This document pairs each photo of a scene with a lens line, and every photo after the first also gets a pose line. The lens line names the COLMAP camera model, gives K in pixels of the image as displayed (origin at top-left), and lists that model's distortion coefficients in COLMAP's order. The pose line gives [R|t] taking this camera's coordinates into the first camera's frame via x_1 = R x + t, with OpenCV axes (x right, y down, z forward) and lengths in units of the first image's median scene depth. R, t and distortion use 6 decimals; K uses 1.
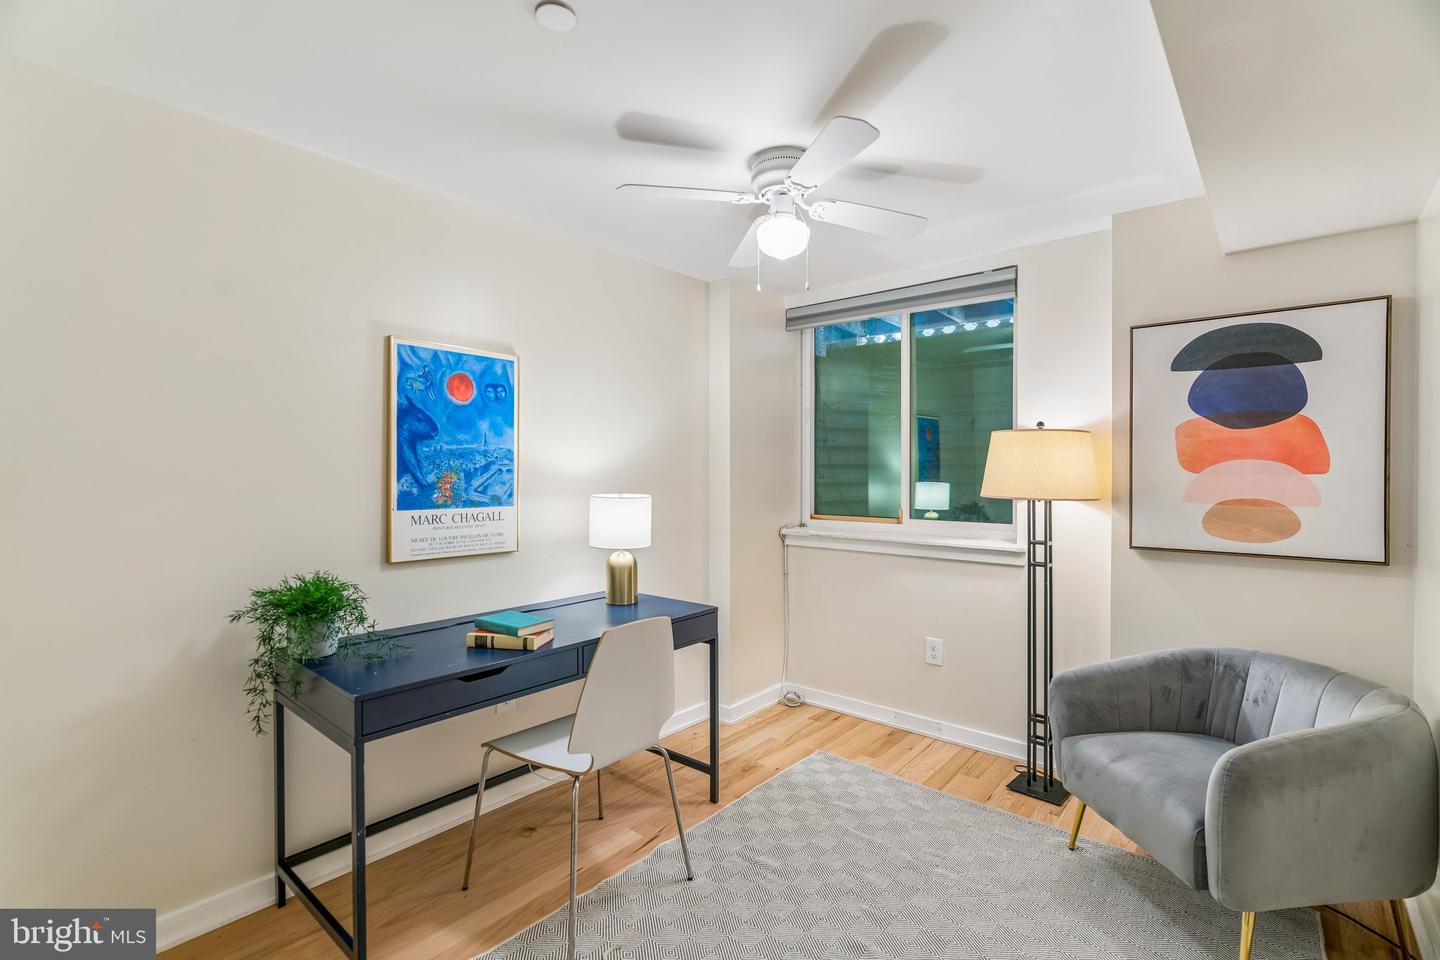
lens RADIAL K [[647.9, 0, 723.5], [0, 647.9, 477.4], [0, 0, 1]] dist [-0.018997, -0.000743]
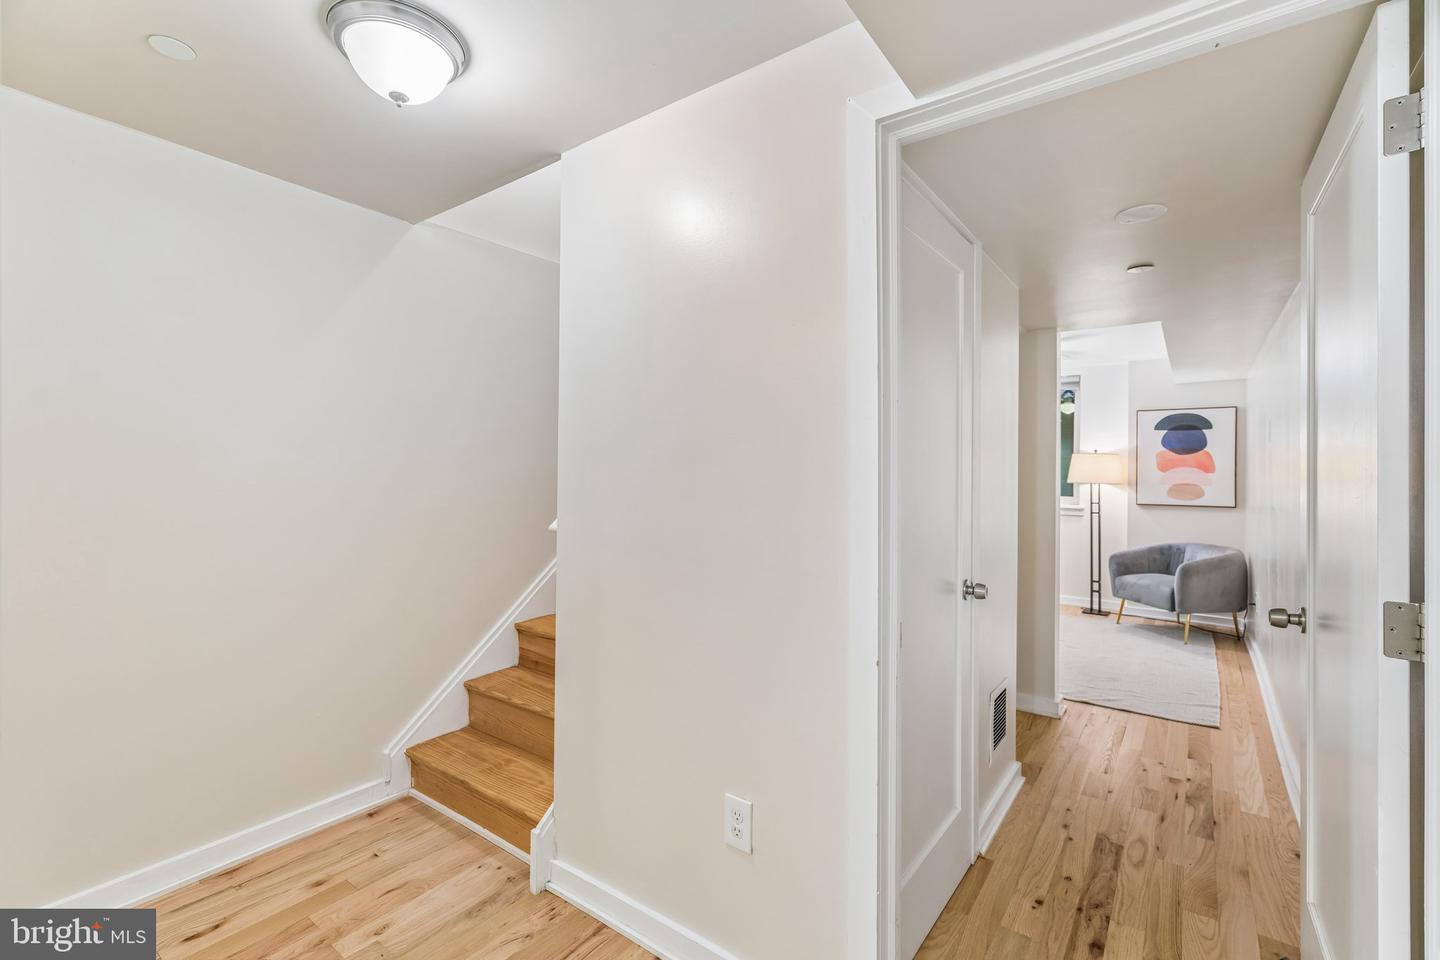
lens RADIAL K [[647.9, 0, 715.7], [0, 647.9, 475.8], [0, 0, 1]] dist [-0.018997, -0.000743]
pose [[0.997063, 0.001076, 0.076584, -1.204204], [-0.001210, 0.999998, 0.001703, 0.003269], [-0.076582, -0.001790, 0.997062, -1.363319]]
